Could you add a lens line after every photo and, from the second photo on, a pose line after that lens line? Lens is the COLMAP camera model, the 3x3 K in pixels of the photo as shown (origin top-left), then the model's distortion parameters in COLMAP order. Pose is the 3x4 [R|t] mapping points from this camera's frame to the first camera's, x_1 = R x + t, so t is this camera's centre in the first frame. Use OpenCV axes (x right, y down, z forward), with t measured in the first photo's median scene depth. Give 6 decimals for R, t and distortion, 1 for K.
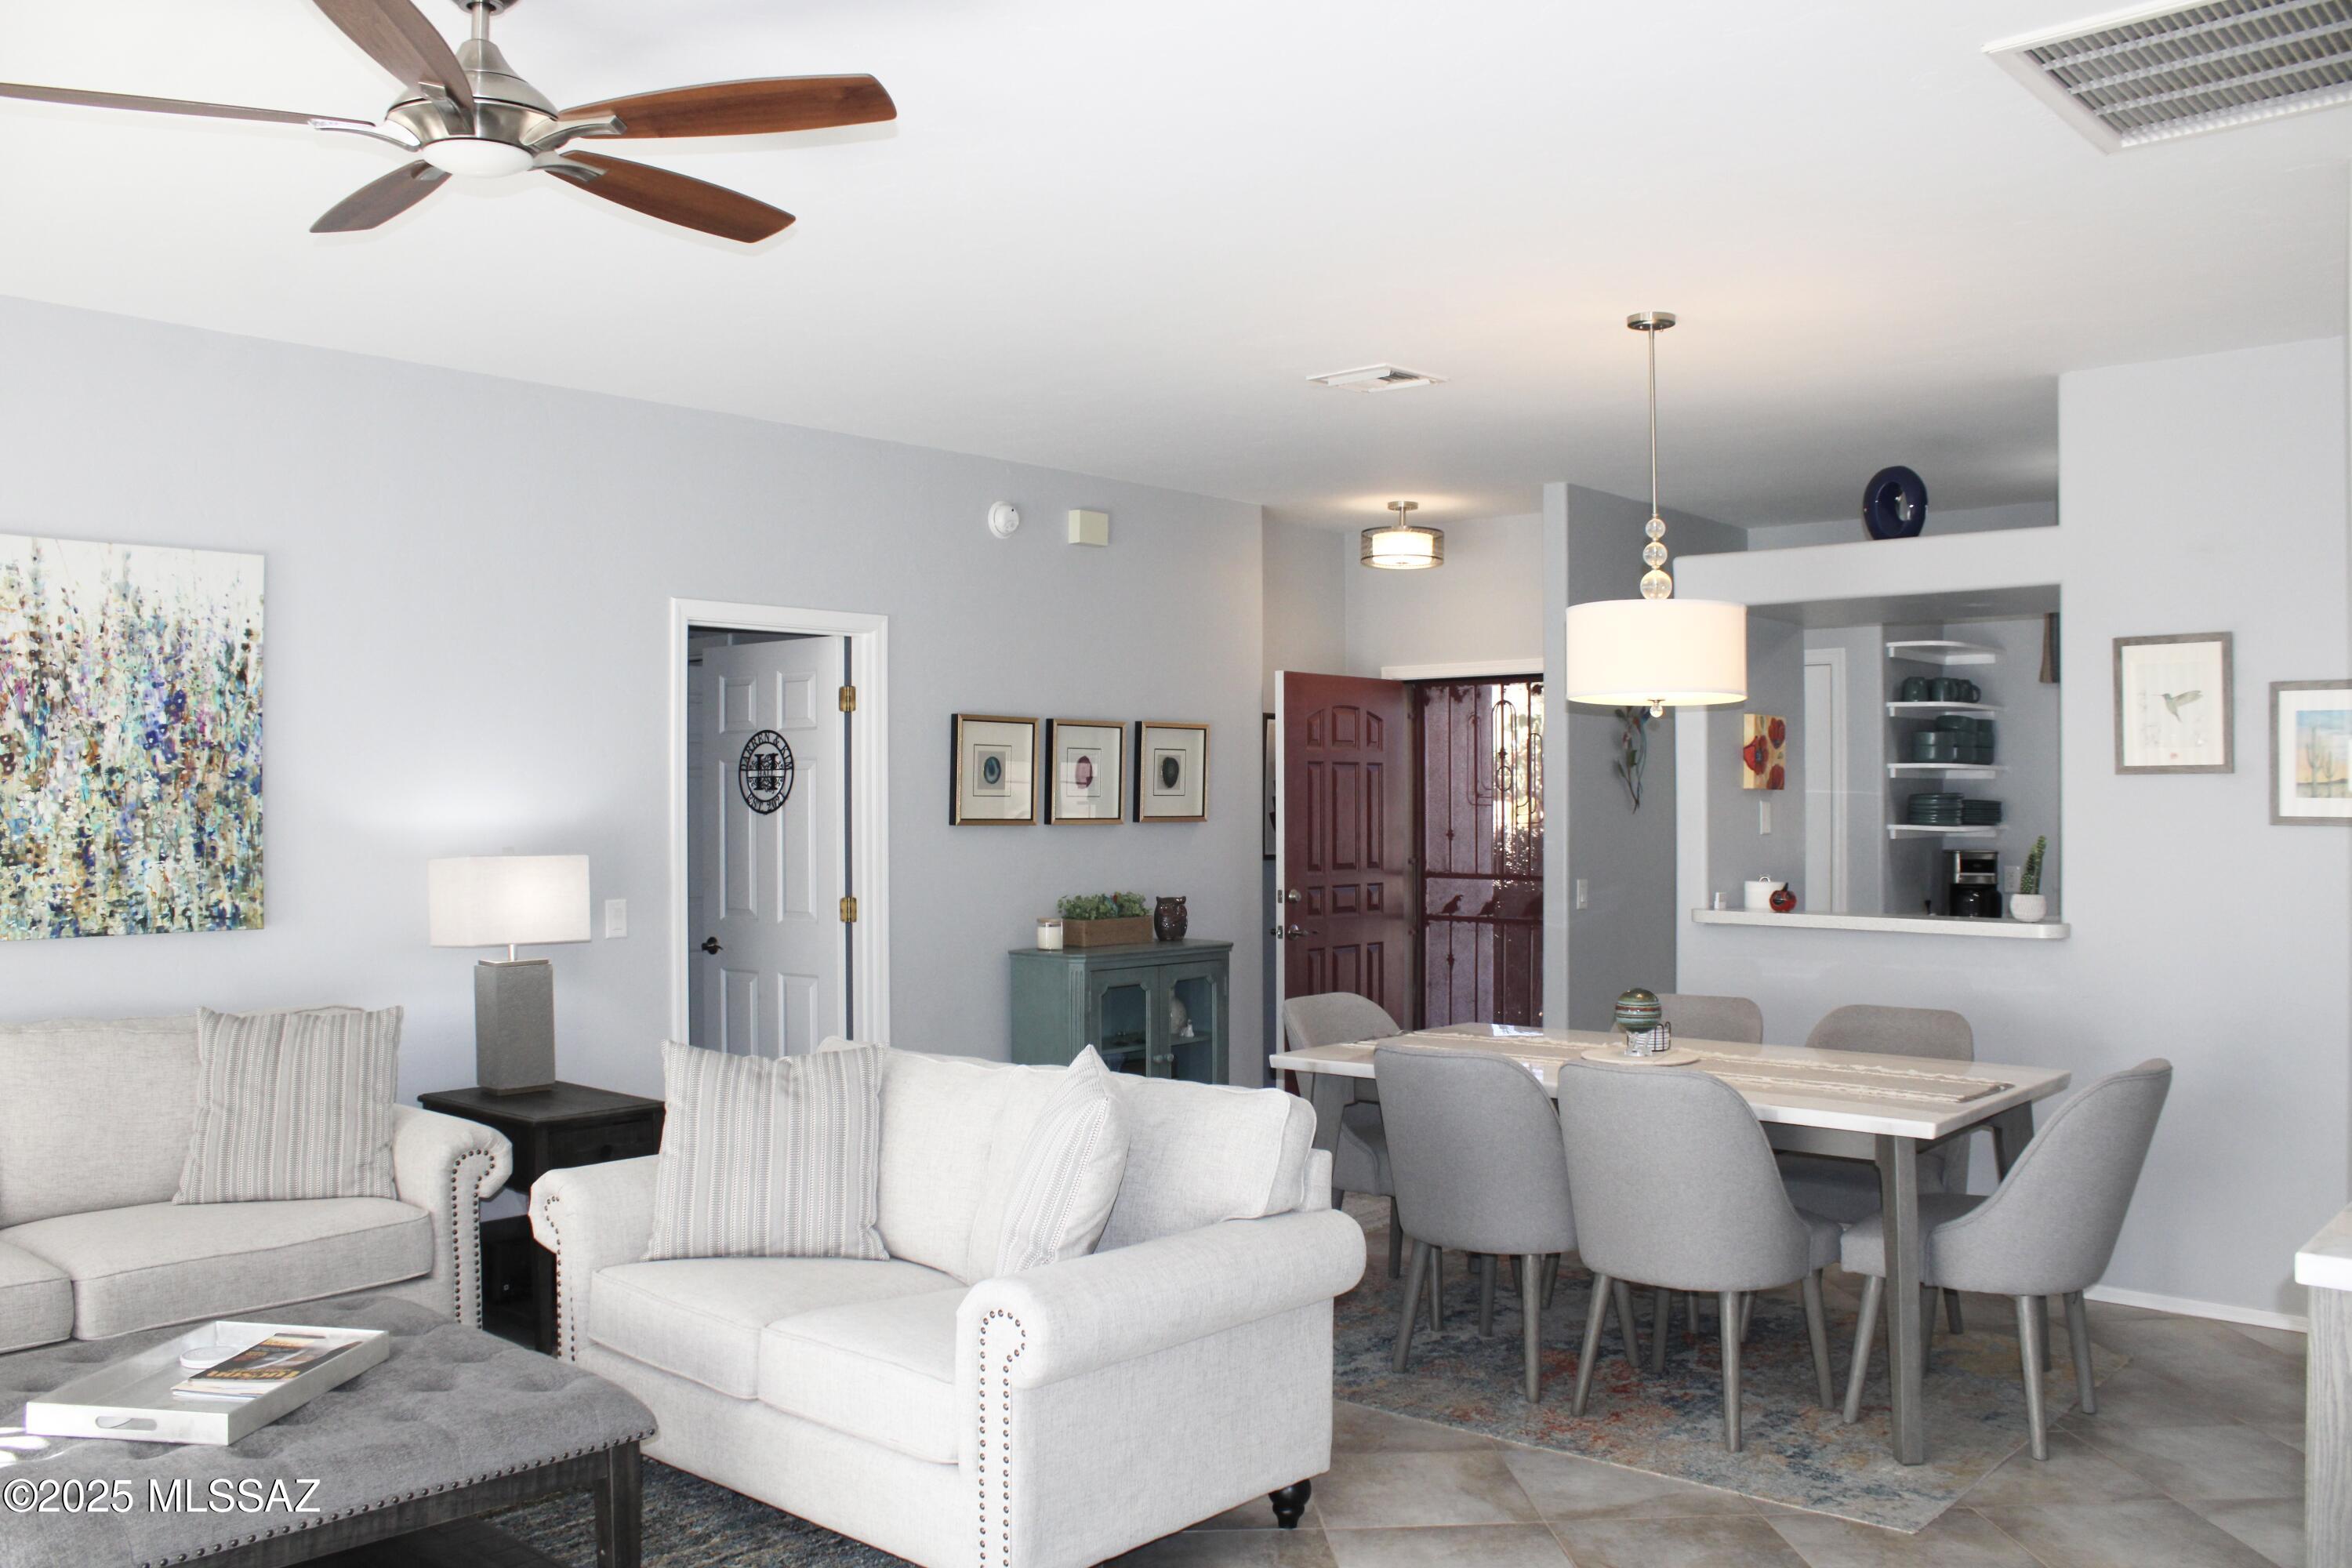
lens RADIAL K [[1907.8, 0, 1176.1], [0, 1907.8, 783.4], [0, 0, 1]] dist [-0.015590, -0.002623]
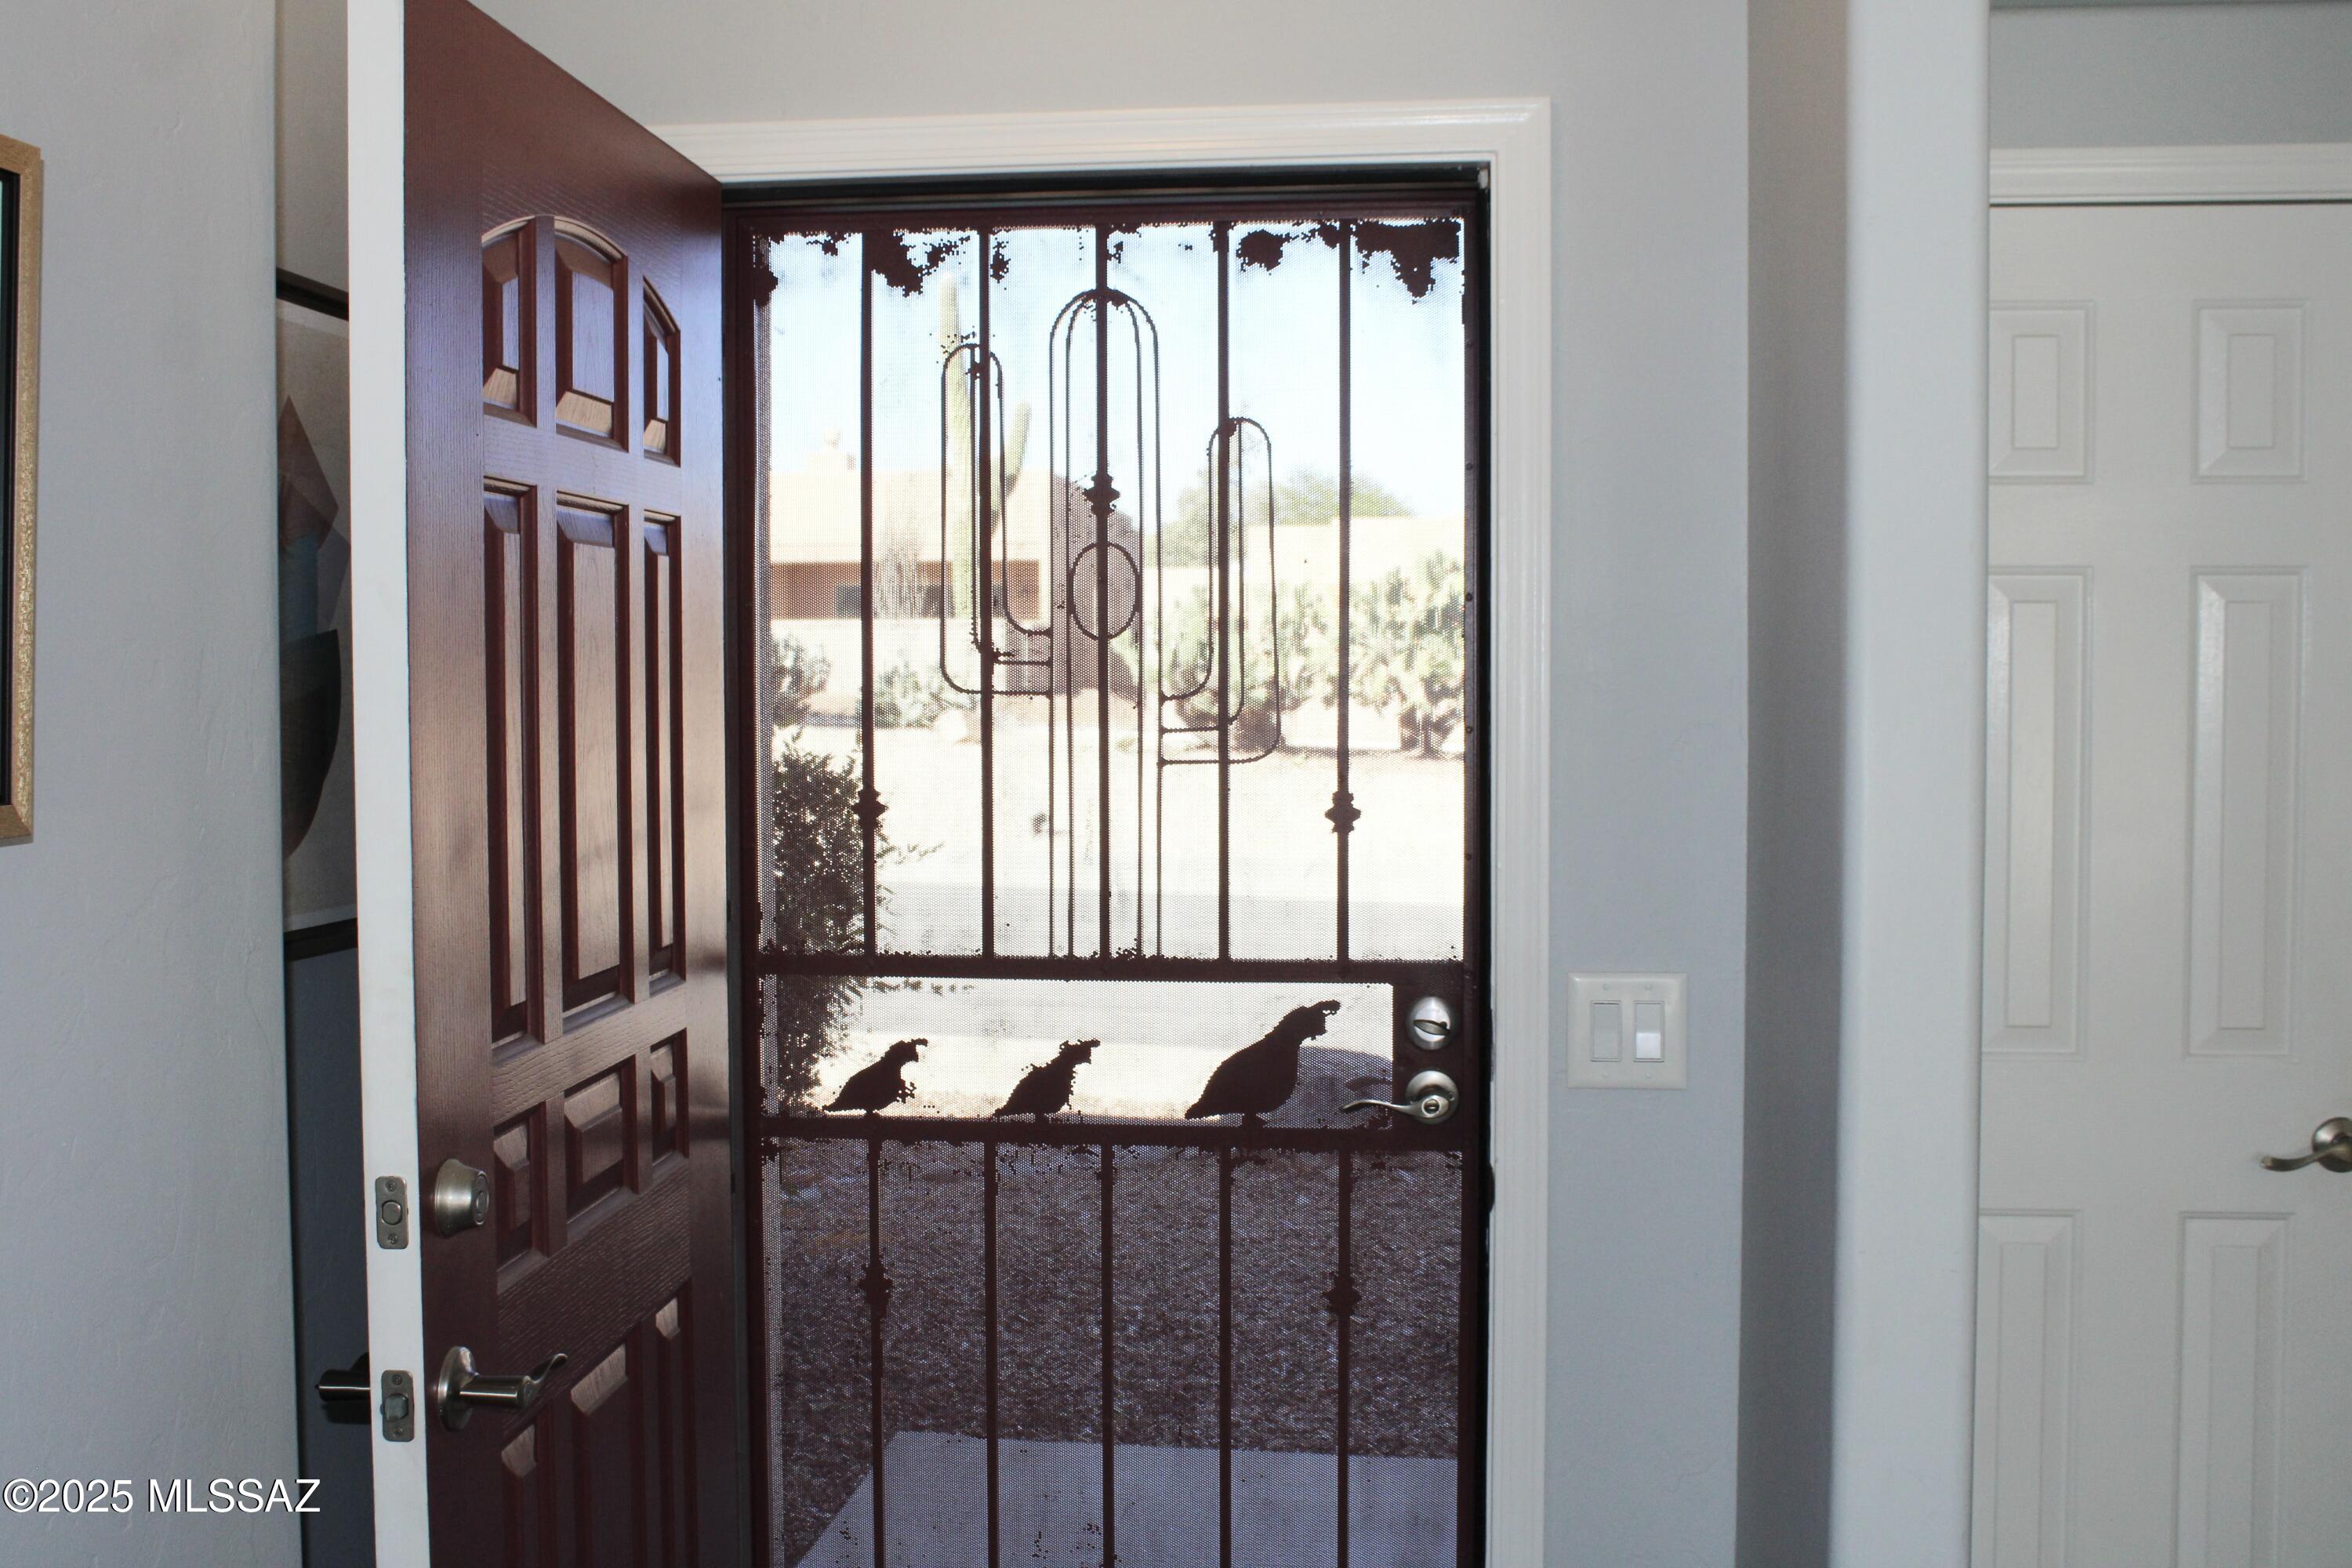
lens RADIAL K [[2611.0, 0, 1175.5], [0, 2611.0, 784.5], [0, 0, 1]] dist [0.007293, 0.000000]
pose [[0.825756, -0.028006, 0.563331, -0.022511], [-0.006471, 0.998230, 0.059112, 0.002386], [-0.563990, -0.052457, 0.824114, 0.698069]]
